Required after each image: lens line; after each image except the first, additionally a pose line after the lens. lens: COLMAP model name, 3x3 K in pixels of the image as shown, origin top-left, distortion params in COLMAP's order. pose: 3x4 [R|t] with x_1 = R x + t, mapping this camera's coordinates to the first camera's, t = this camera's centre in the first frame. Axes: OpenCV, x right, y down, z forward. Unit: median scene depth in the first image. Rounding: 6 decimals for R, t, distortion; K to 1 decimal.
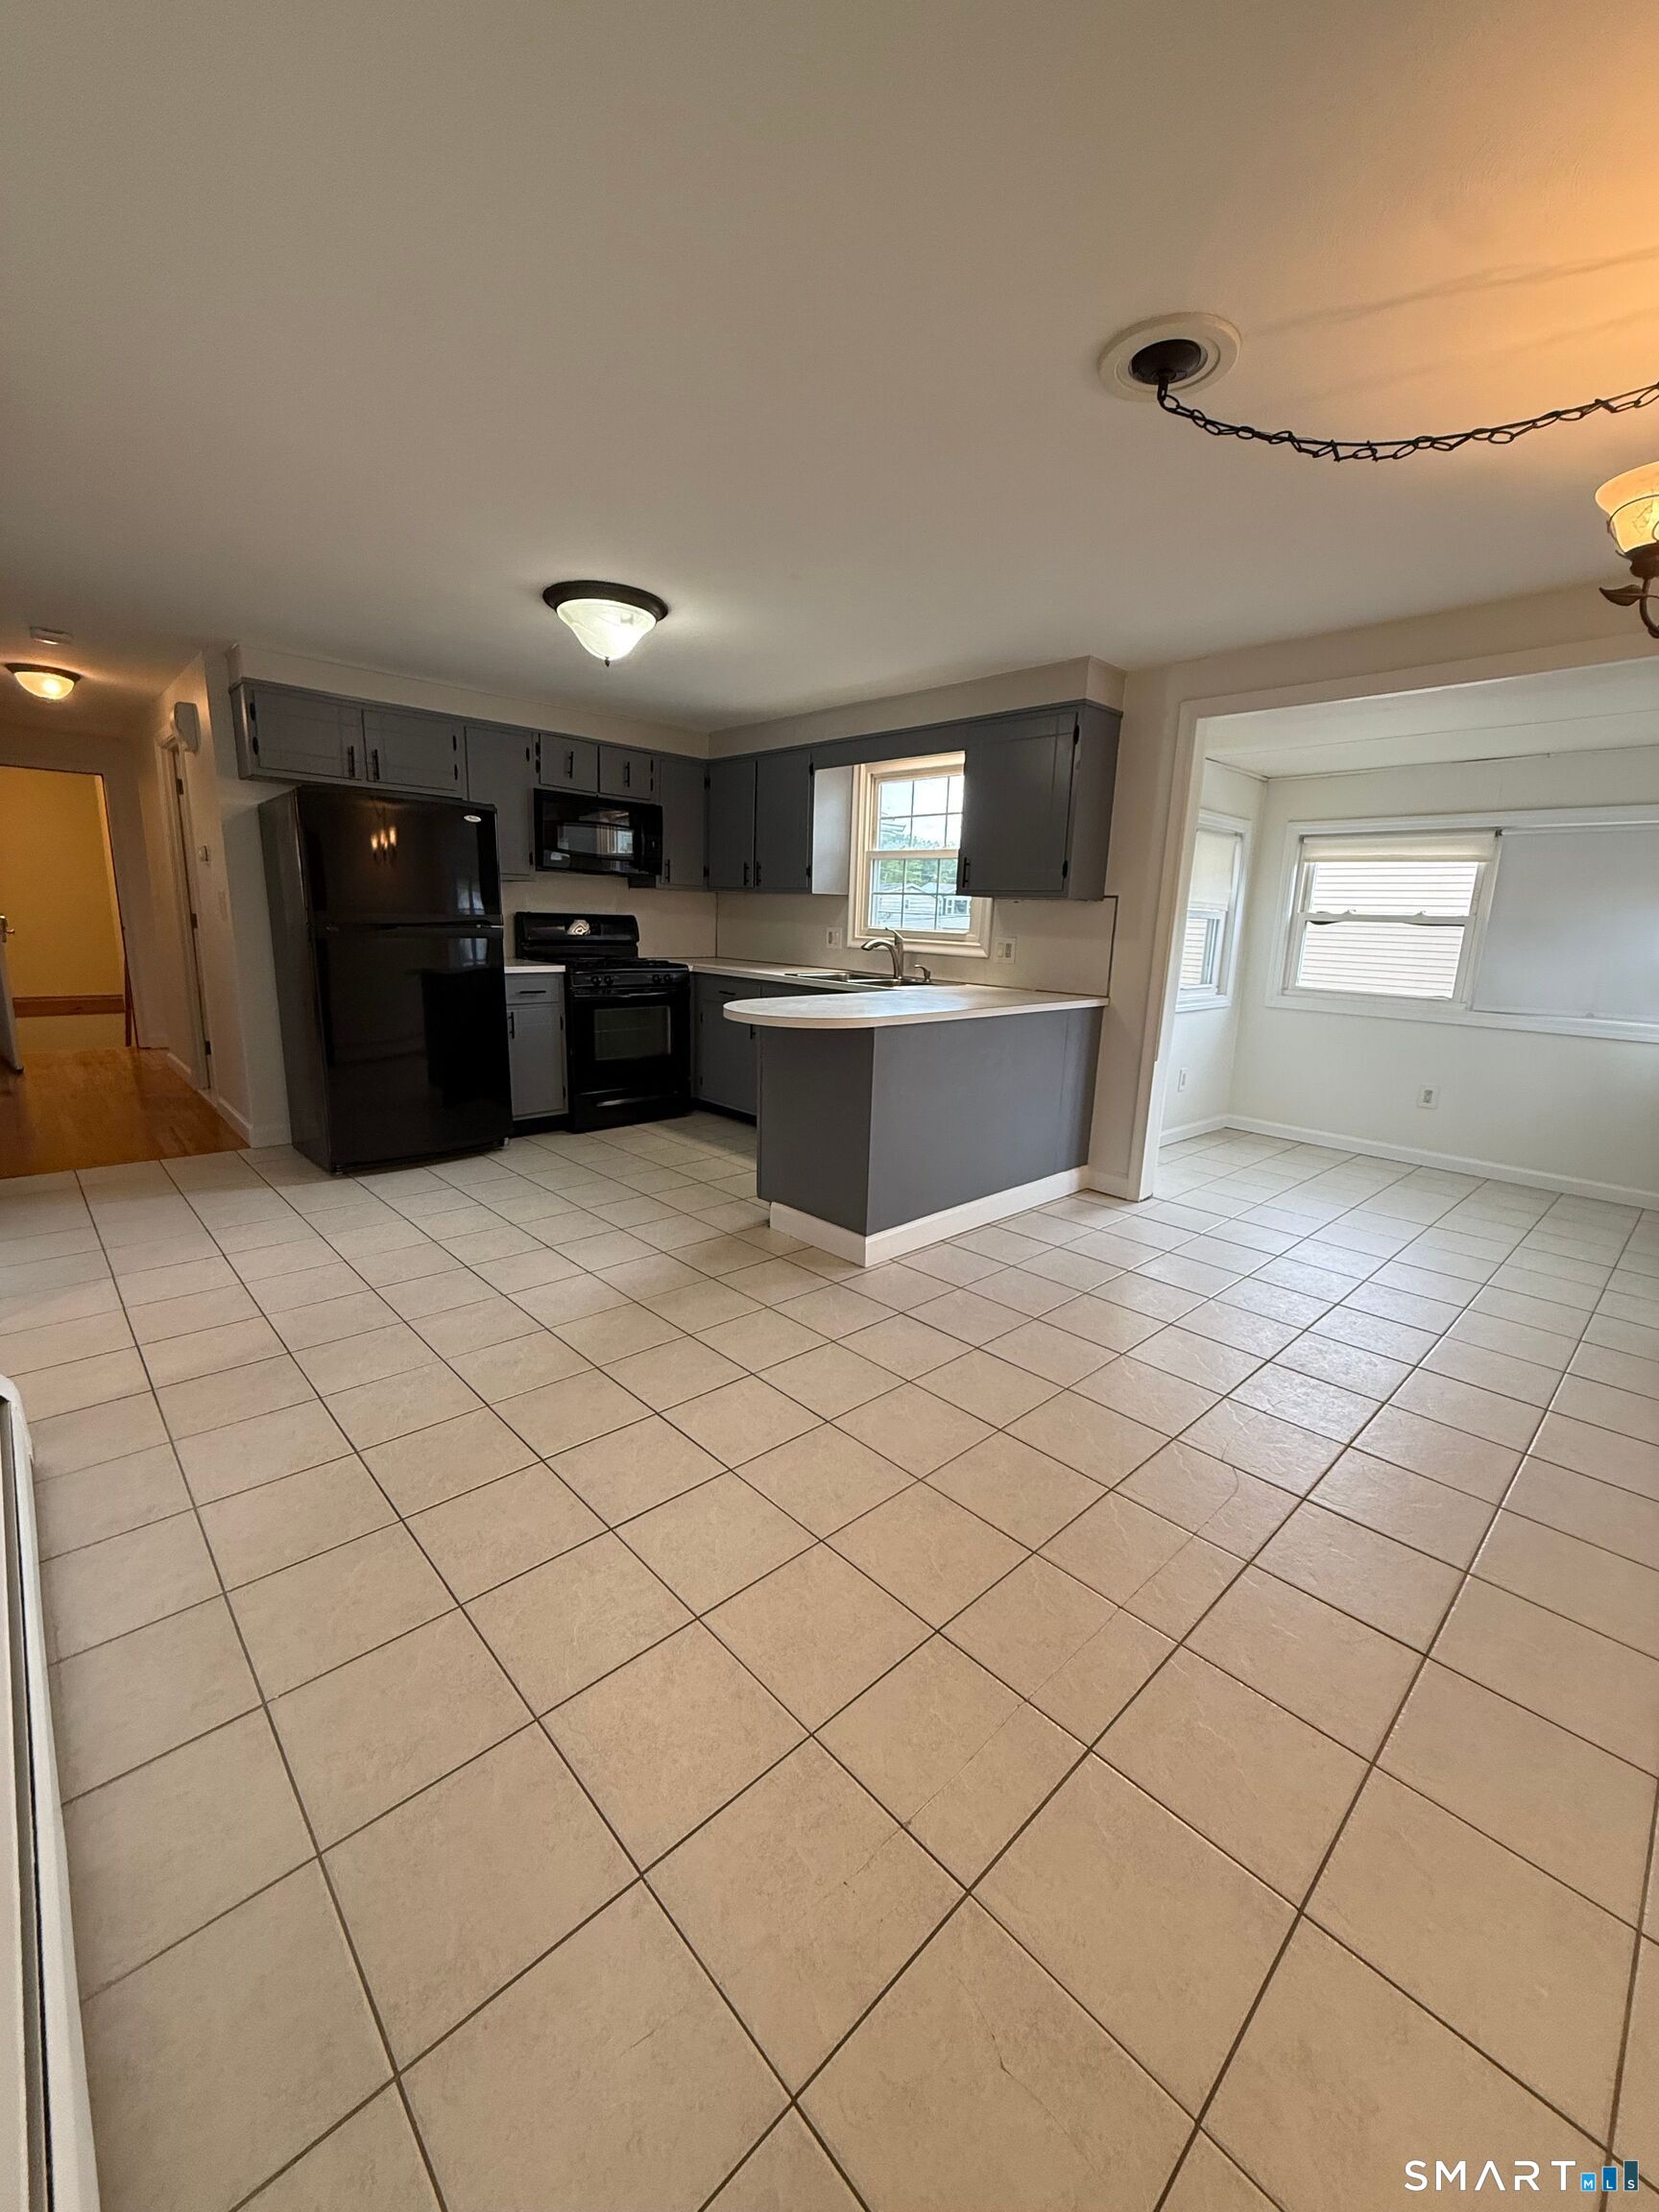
lens RADIAL K [[895.8, 0, 830.0], [0, 895.8, 1103.2], [0, 0, 1]] dist [-0.000916, 0.000056]
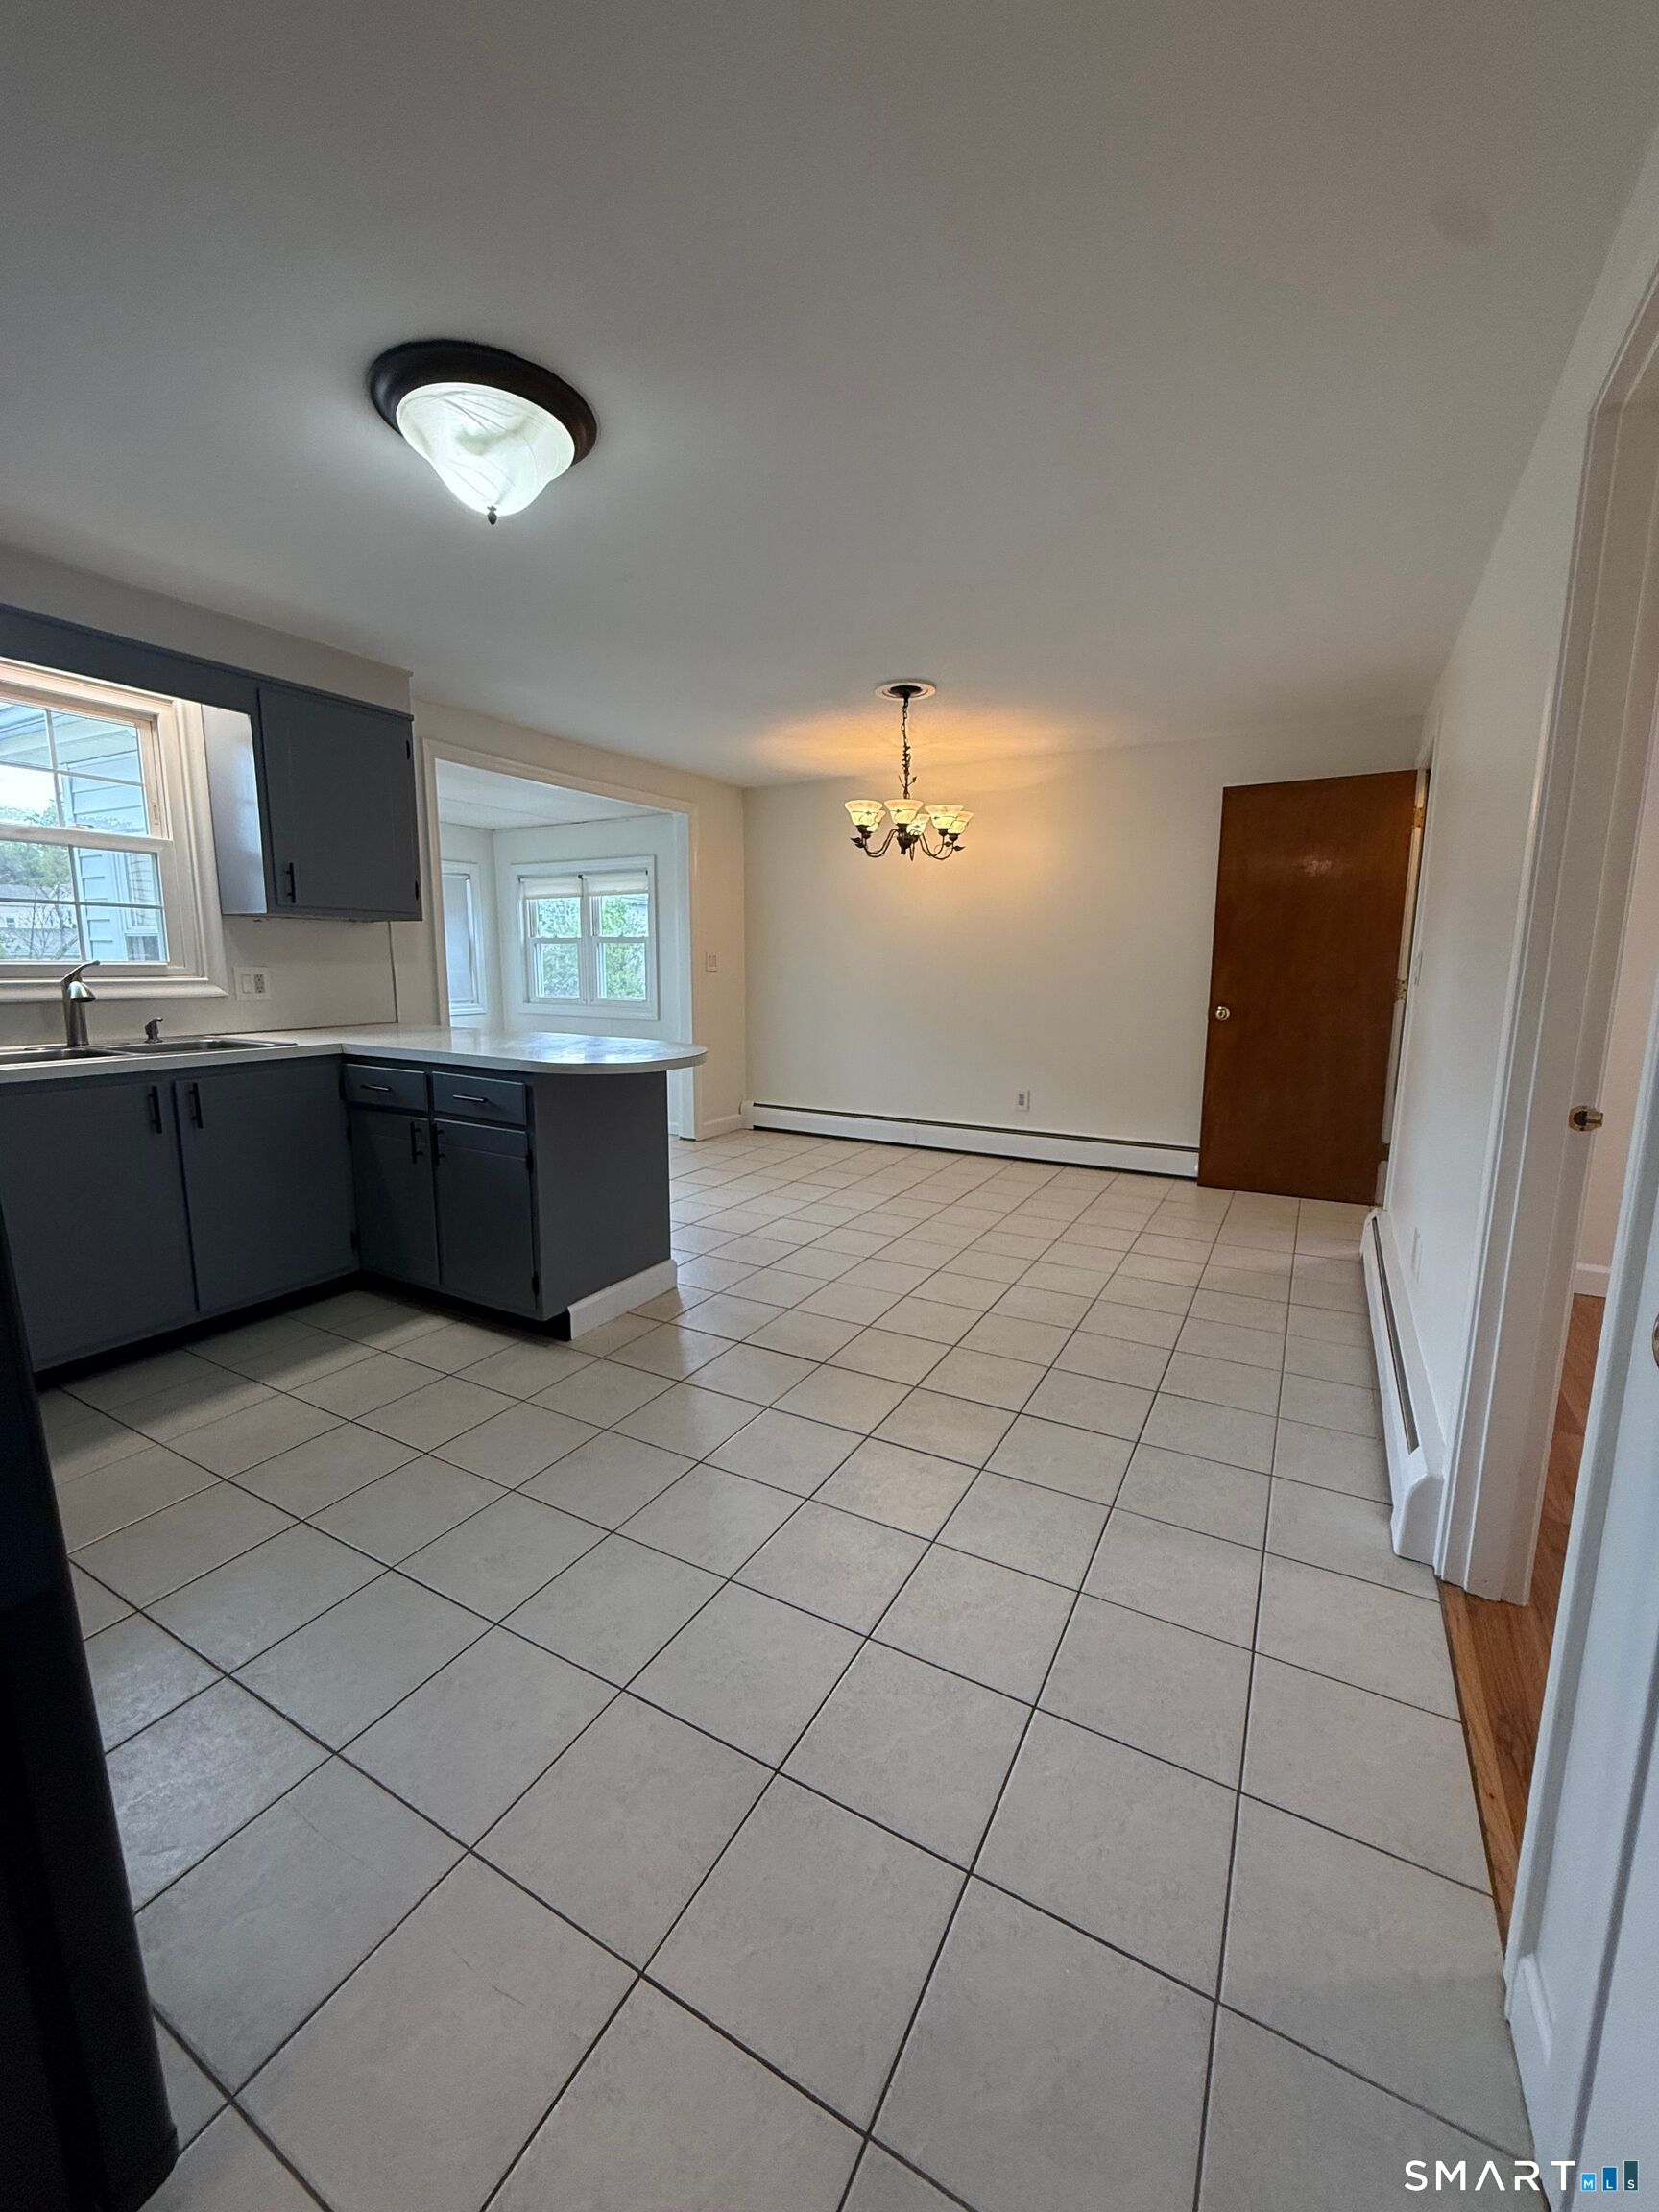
lens RADIAL K [[895.8, 0, 830.0], [0, 895.8, 1103.2], [0, 0, 1]] dist [-0.000916, 0.000056]
pose [[-0.309139, -0.190456, 0.931751, -0.625143], [0.179500, 0.950446, 0.253833, -0.164473], [-0.933923, 0.245719, -0.259633, 0.702286]]
